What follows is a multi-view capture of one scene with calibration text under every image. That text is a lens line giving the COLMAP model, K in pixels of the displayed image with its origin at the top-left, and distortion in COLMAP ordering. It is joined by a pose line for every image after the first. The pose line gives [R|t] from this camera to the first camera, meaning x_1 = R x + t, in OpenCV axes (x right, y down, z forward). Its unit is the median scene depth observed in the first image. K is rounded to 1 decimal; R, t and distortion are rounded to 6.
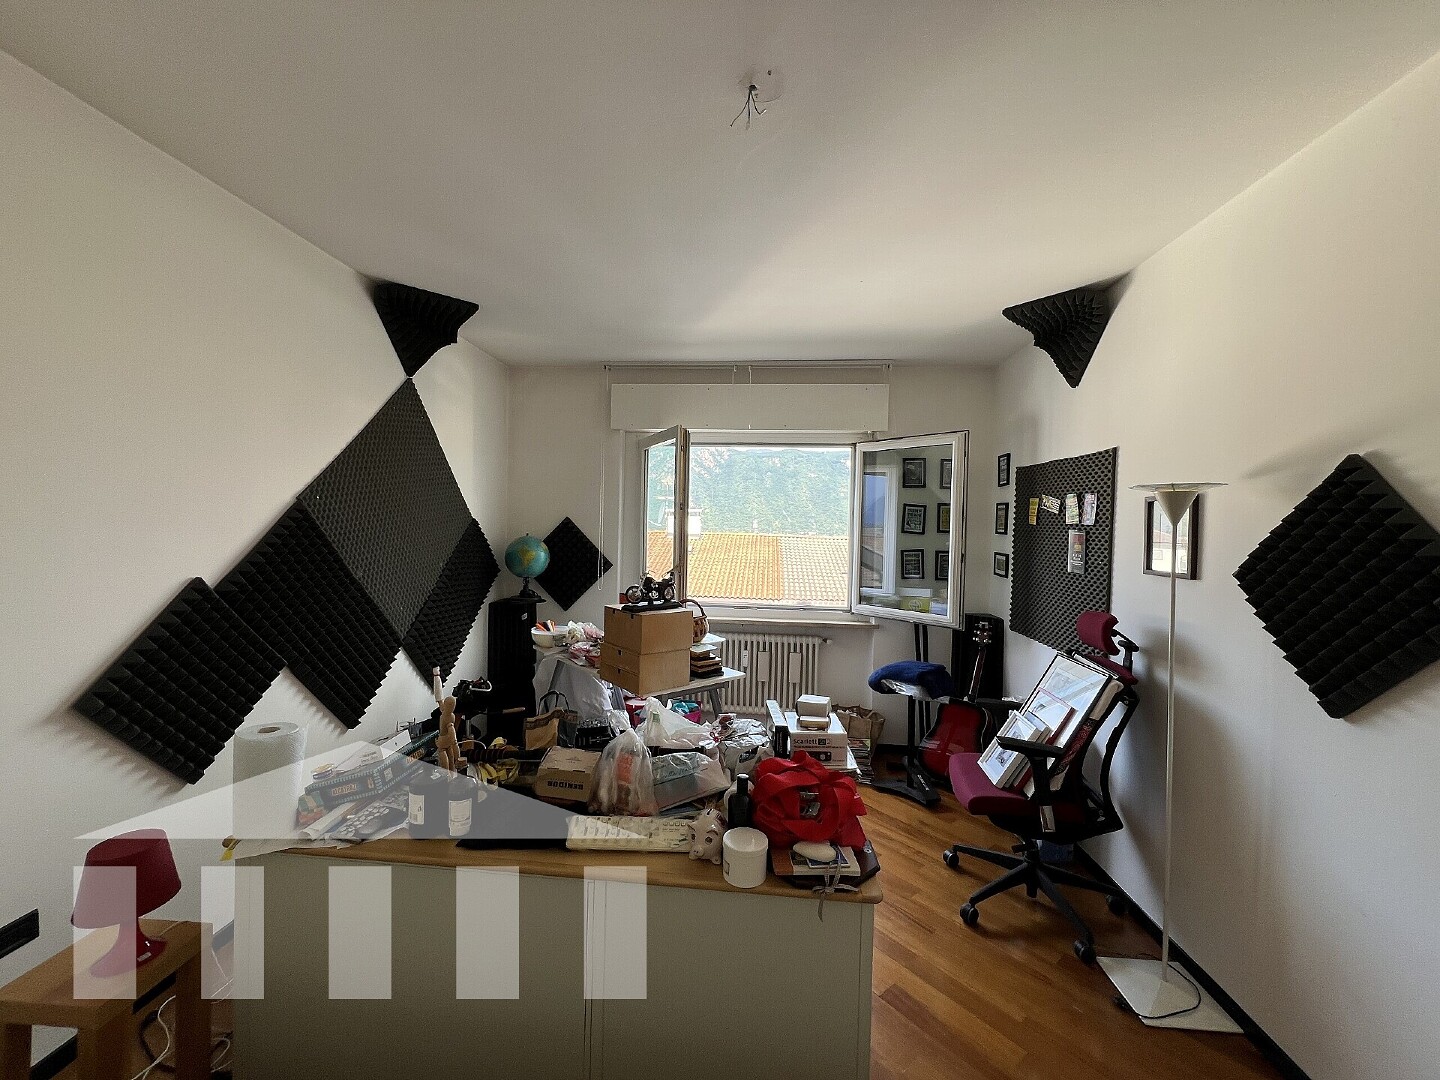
lens RADIAL K [[572.4, 0, 717.5], [0, 572.4, 532.6], [0, 0, 1]] dist [-0.001221, 0.000463]
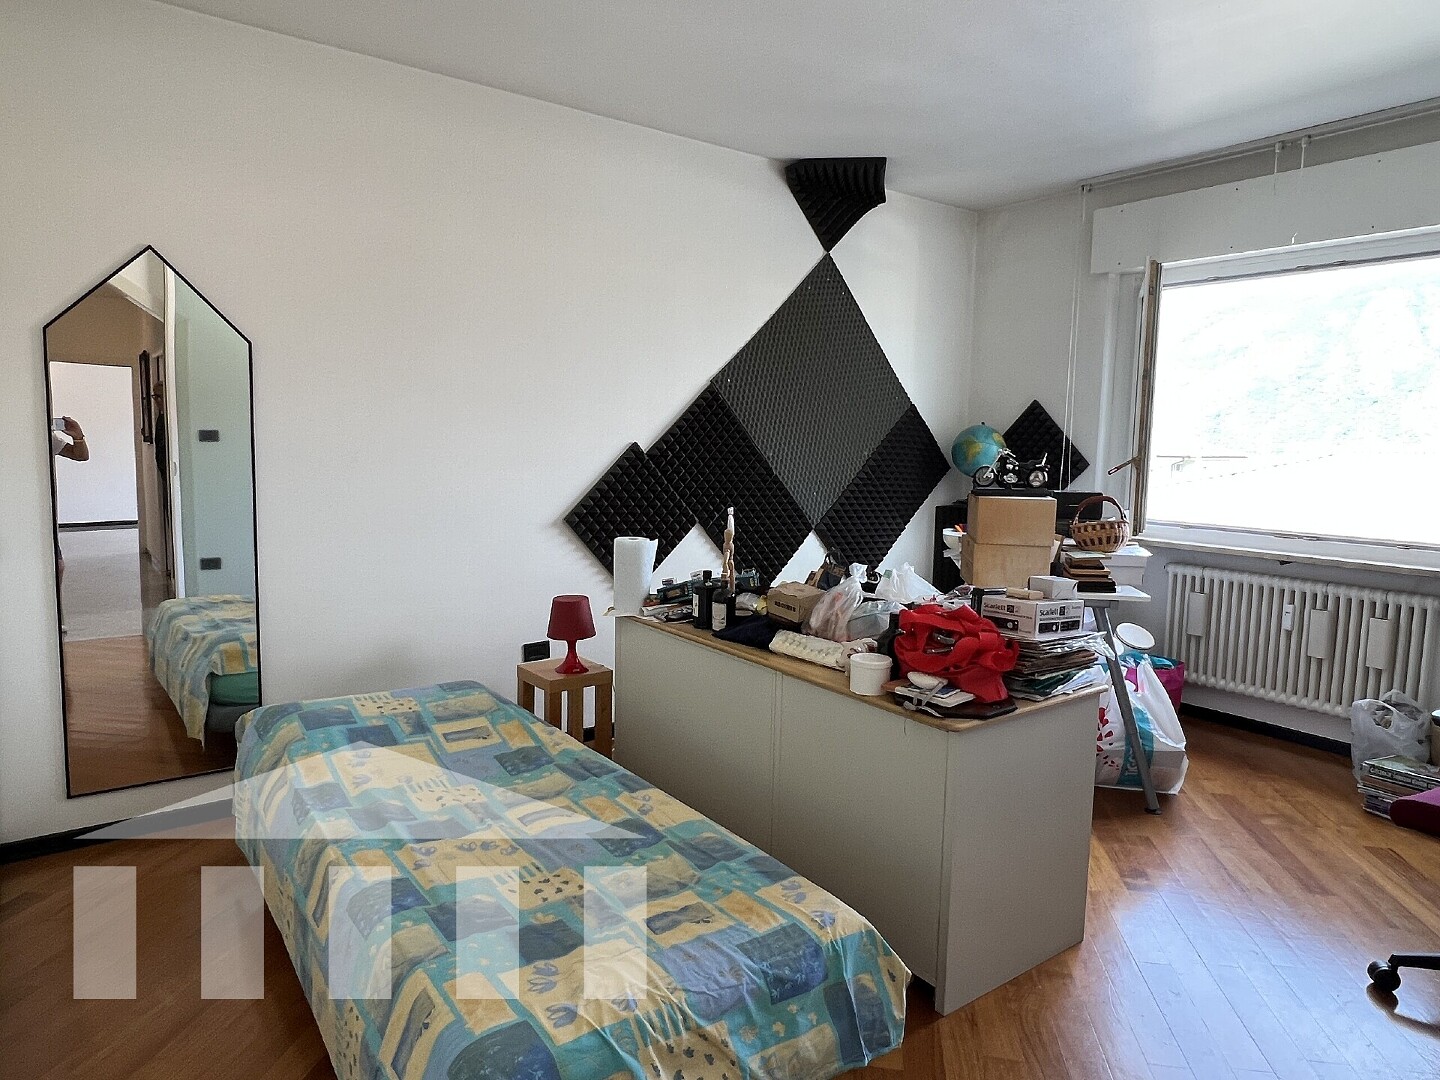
lens RADIAL K [[889.2, 0, 720.0], [0, 889.2, 540.0], [0, 0, 1]] dist [-0.016844, -0.002496]
pose [[0.665542, 0.076969, -0.742381, 0.564546], [-0.008419, 0.995379, 0.095651, 0.077831], [0.746313, -0.057409, 0.663115, -0.167753]]
